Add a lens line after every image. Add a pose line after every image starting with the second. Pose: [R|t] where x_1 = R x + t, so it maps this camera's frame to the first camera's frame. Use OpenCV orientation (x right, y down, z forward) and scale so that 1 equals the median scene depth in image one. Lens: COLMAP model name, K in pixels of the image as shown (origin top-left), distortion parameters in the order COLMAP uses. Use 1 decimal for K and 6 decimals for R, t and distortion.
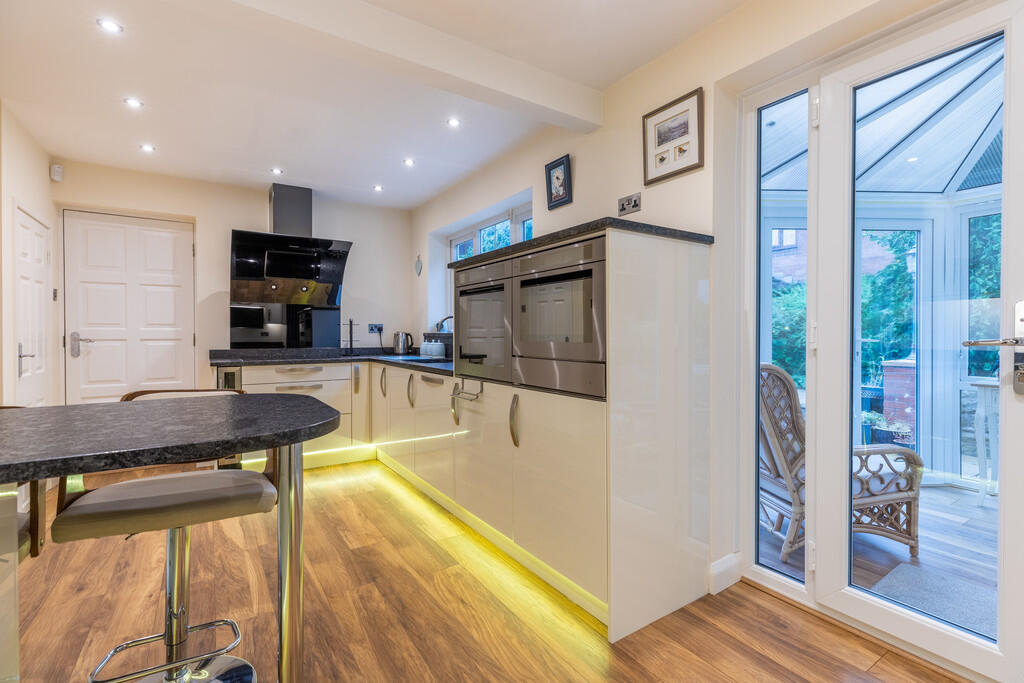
lens RADIAL K [[462.3, 0, 513.3], [0, 462.3, 335.7], [0, 0, 1]] dist [0.012719, -0.000233]
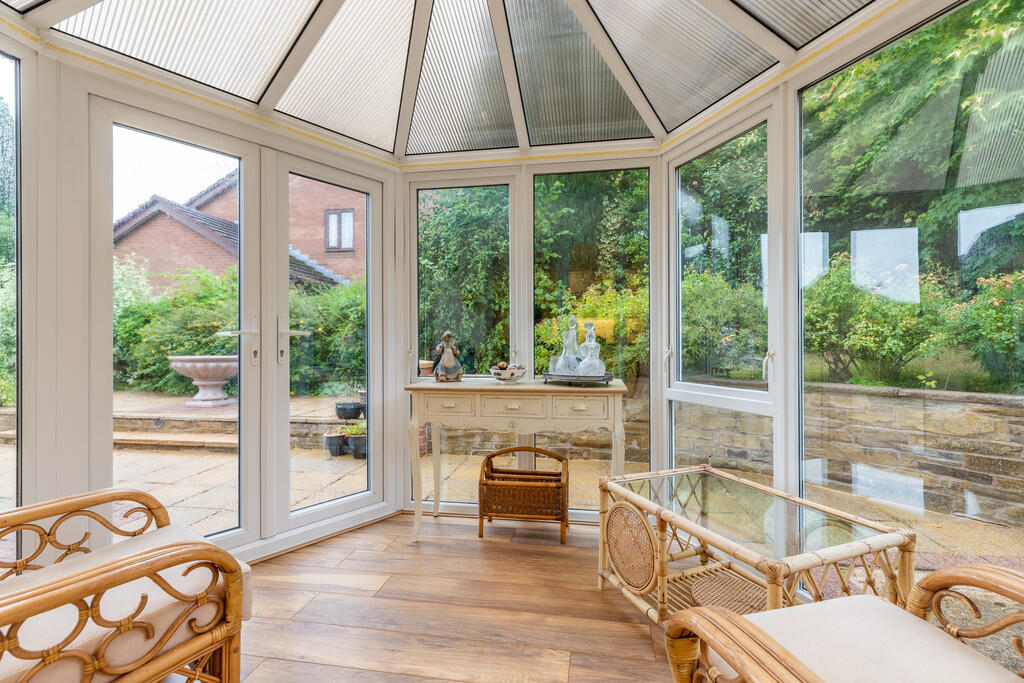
lens RADIAL K [[475.4, 0, 514.4], [0, 475.4, 338.3], [0, 0, 1]] dist [0.010542, -0.000546]
pose [[0.680491, 0.003540, 0.732748, 0.463485], [0.003764, 0.999958, -0.008327, 0.024654], [-0.732747, 0.008425, 0.680449, 0.289126]]
